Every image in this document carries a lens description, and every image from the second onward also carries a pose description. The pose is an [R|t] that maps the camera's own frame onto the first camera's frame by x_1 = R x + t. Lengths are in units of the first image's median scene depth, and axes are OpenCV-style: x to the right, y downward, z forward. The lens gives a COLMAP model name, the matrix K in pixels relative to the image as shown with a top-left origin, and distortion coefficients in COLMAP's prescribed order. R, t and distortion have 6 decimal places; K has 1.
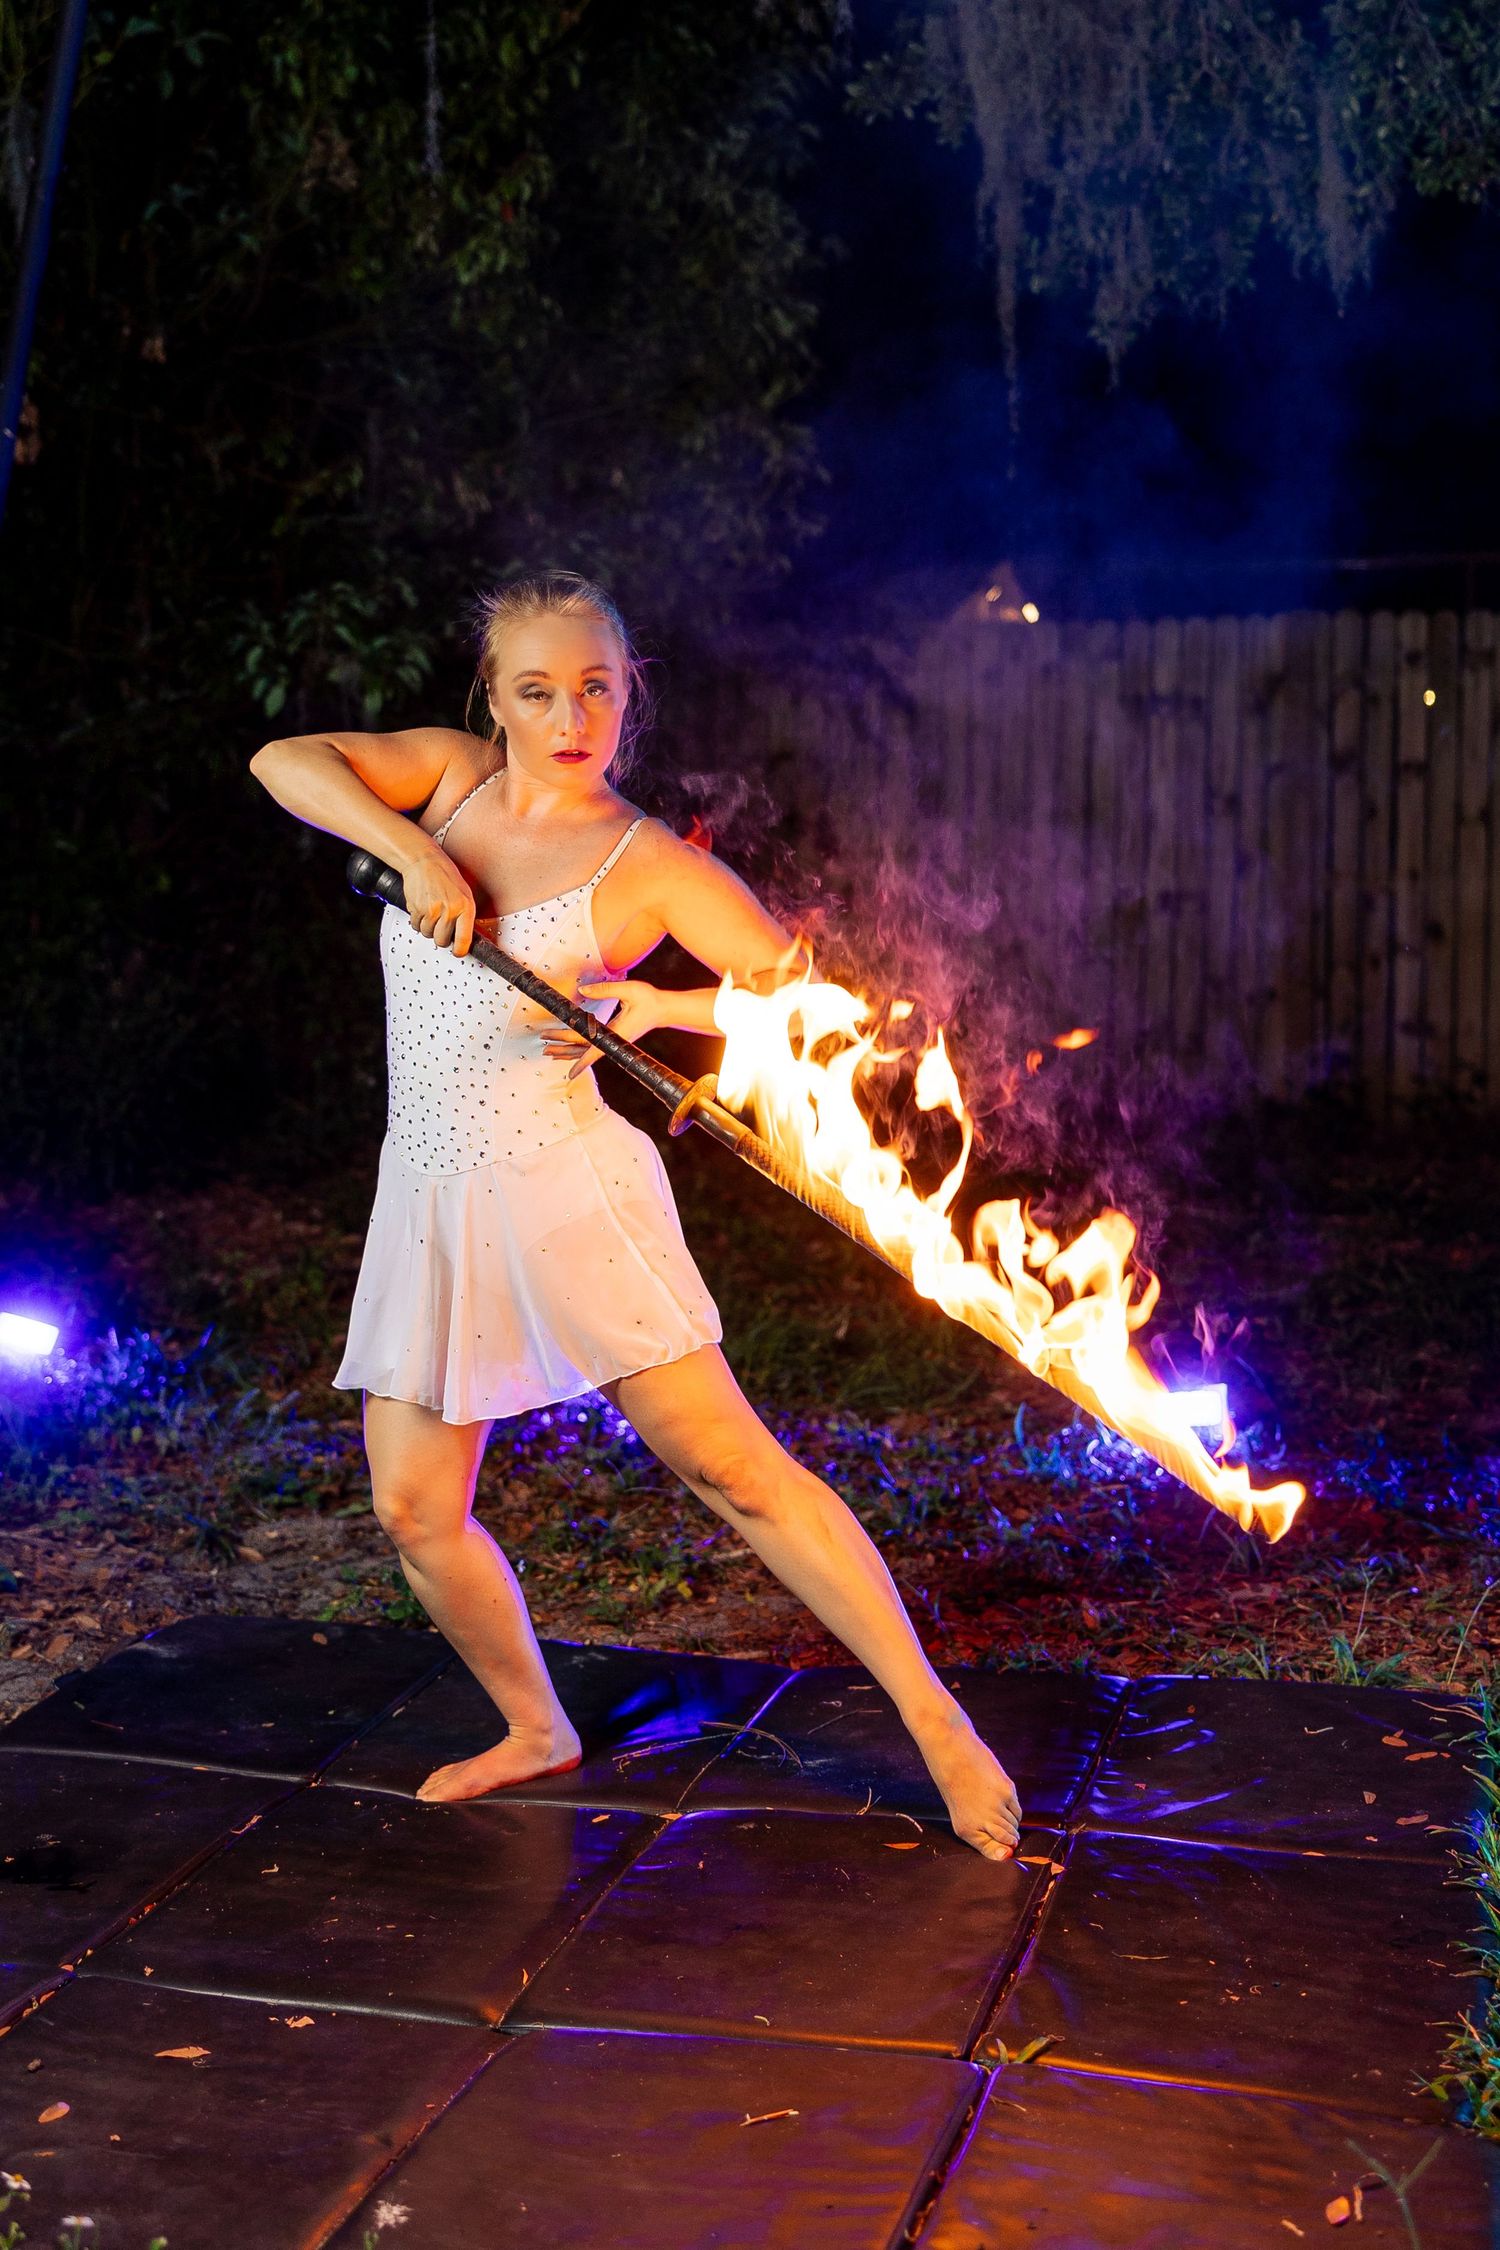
lens RADIAL K [[2900.3, 0, 762.4], [0, 2900.3, 1063.5], [0, 0, 1]] dist [0.024100, 0.001569]
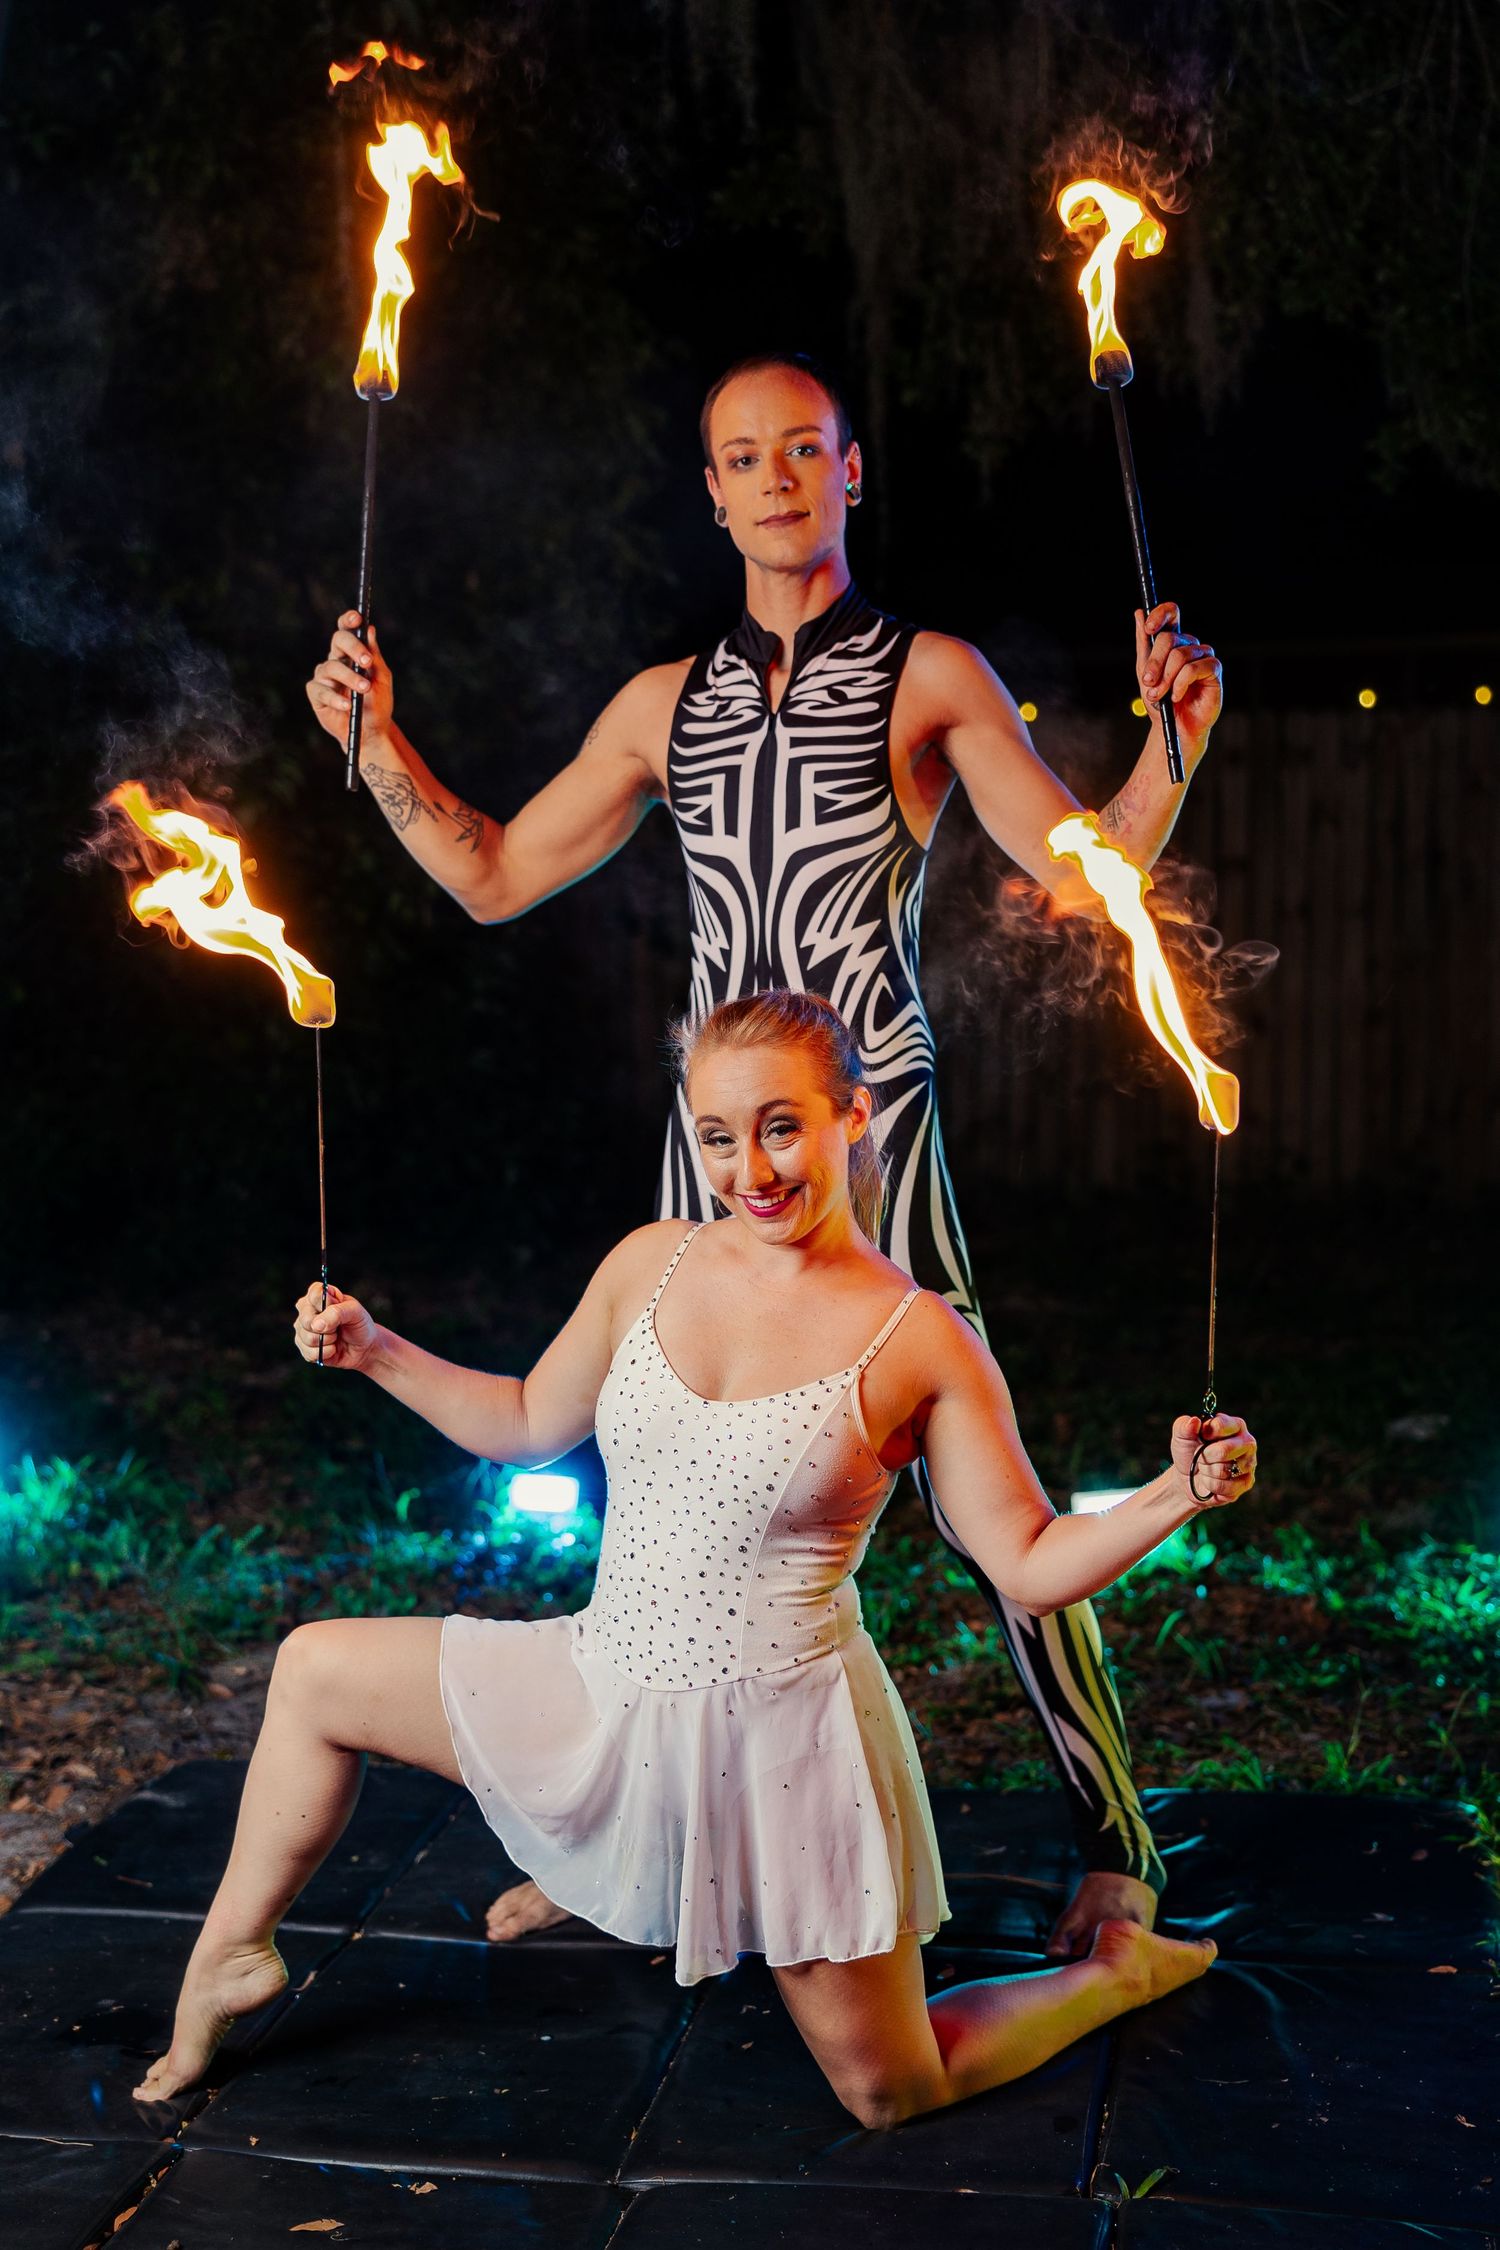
lens RADIAL K [[2855.6, 0, 765.7], [0, 2855.6, 1232.7], [0, 0, 1]] dist [0.002850, 0.018123]
pose [[0.995961, -0.019551, 0.087638, -0.050624], [0.016536, 0.999251, 0.034993, -0.014359], [-0.088257, -0.033402, 0.995538, 0.005803]]
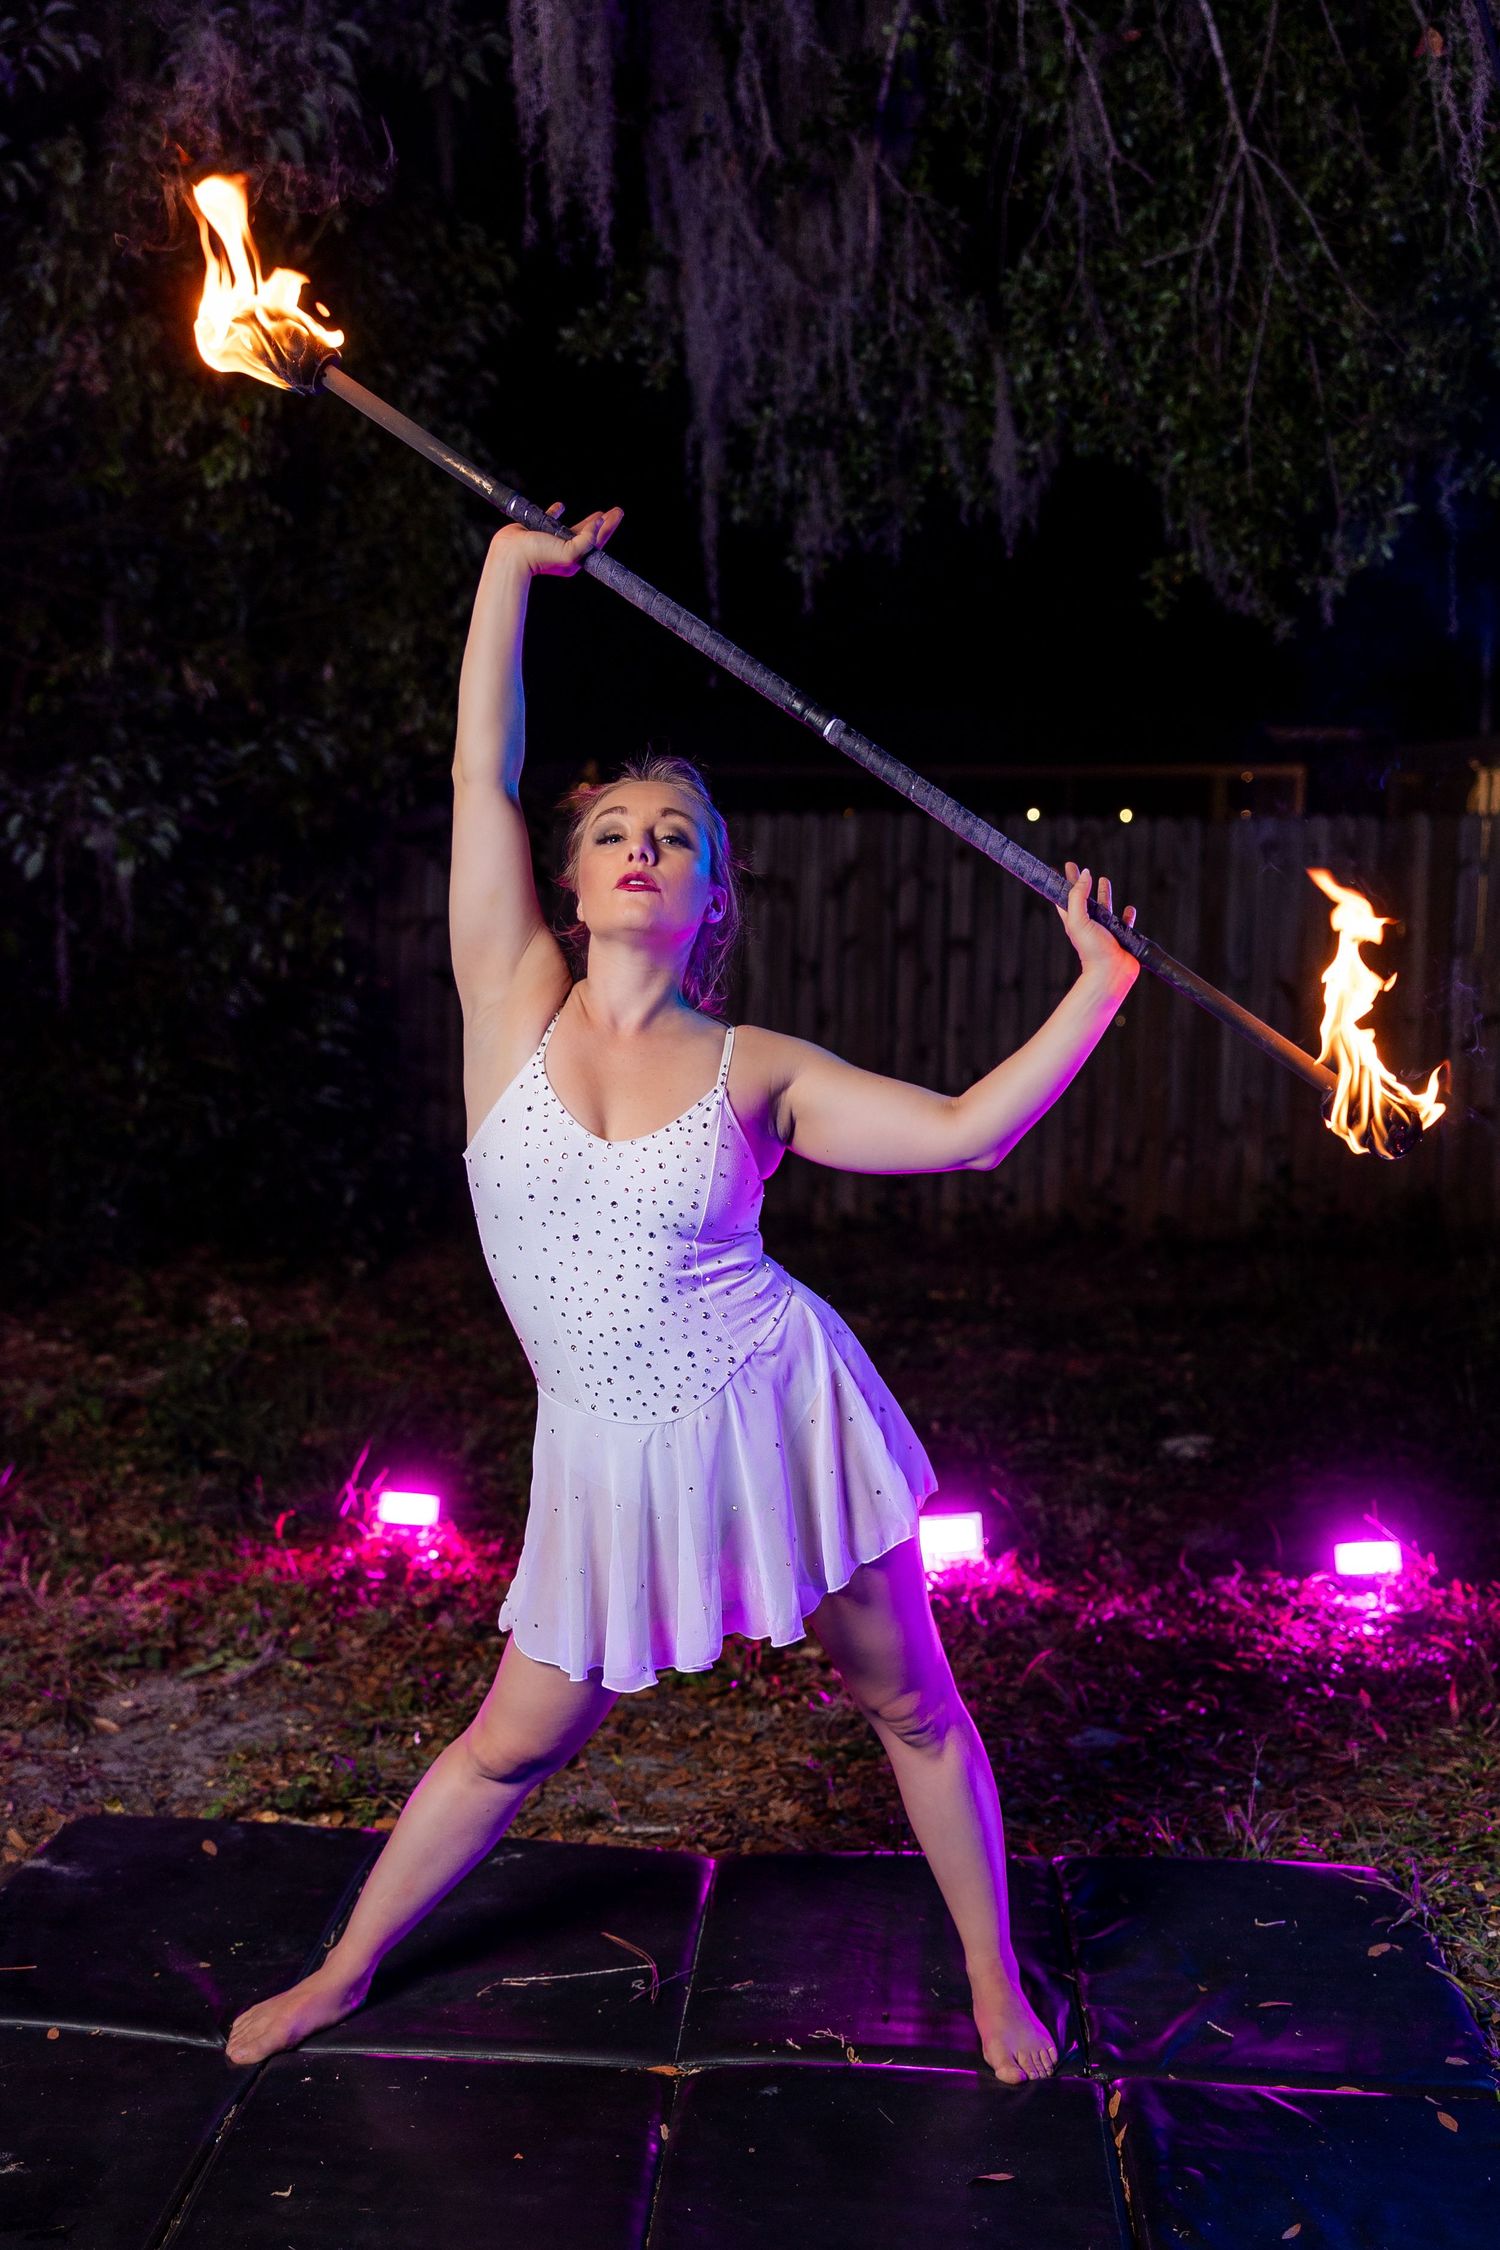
lens RADIAL K [[2230.1, 0, 699.7], [0, 2230.1, 1227.1], [0, 0, 1]] dist [0.001067, 0.004088]
pose [[0.984158, 0.000044, 0.177292, -0.078012], [-0.006269, 0.999383, 0.034547, -0.022447], [-0.177181, -0.035111, 0.983552, 0.146646]]
